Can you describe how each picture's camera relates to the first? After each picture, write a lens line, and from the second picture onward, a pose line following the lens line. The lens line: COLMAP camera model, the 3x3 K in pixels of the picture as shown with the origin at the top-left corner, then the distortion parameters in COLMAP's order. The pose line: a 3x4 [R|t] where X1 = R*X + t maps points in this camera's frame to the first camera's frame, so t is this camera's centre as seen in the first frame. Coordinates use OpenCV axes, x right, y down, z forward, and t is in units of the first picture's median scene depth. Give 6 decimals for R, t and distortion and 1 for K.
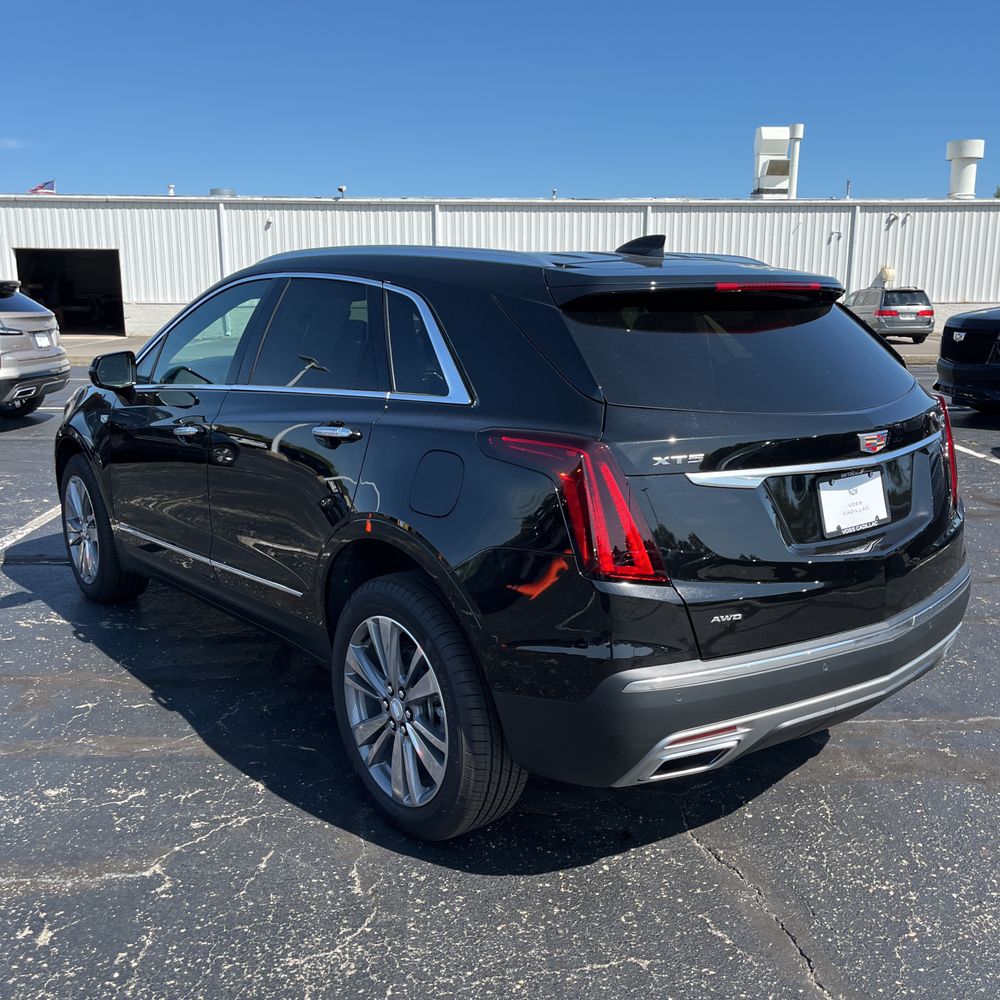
lens RADIAL K [[1020.4, 0, 499.1], [0, 1020.4, 508.9], [0, 0, 1]] dist [0.030795, 0.000000]
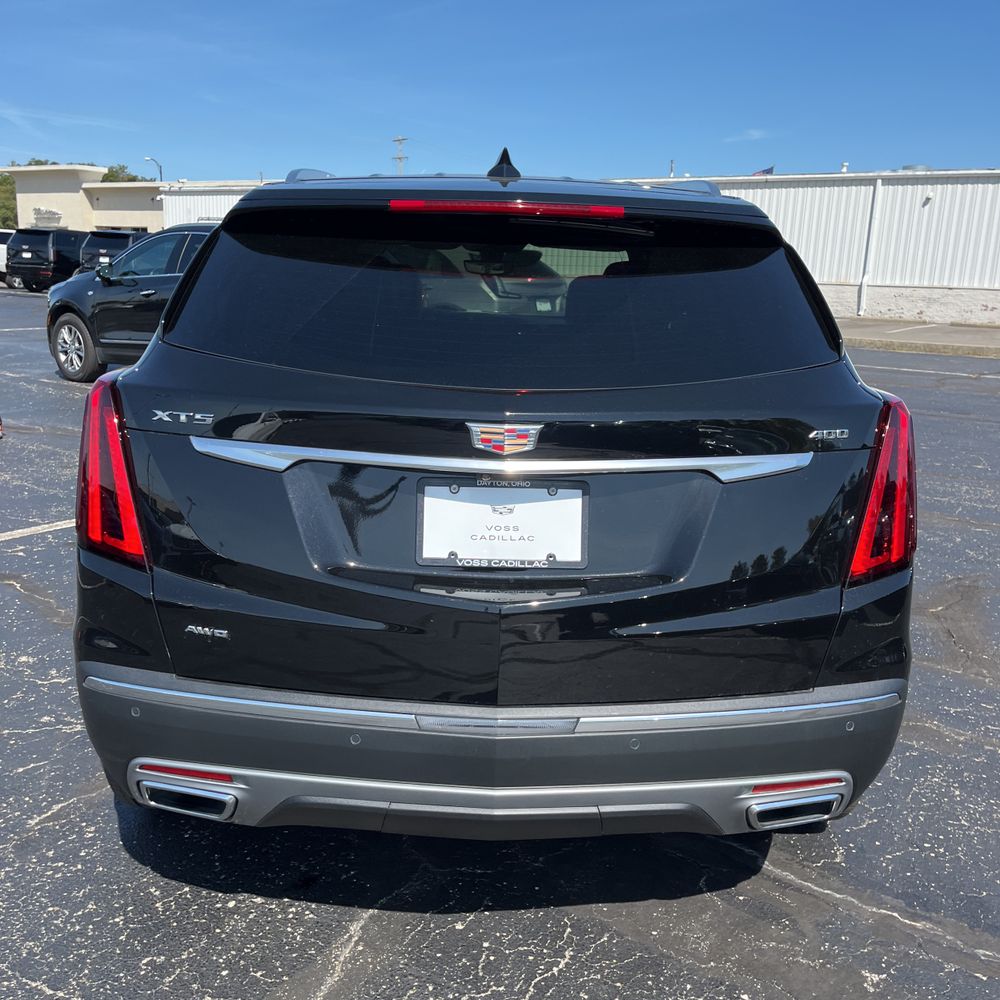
lens RADIAL K [[1020.4, 0, 499.9], [0, 1020.4, 506.4], [0, 0, 1]] dist [0.030795, 0.000000]
pose [[0.783807, 0.164741, -0.598755, 0.752253], [-0.157831, 0.985357, 0.064500, -0.062581], [0.600613, 0.043946, 0.798331, 0.460873]]
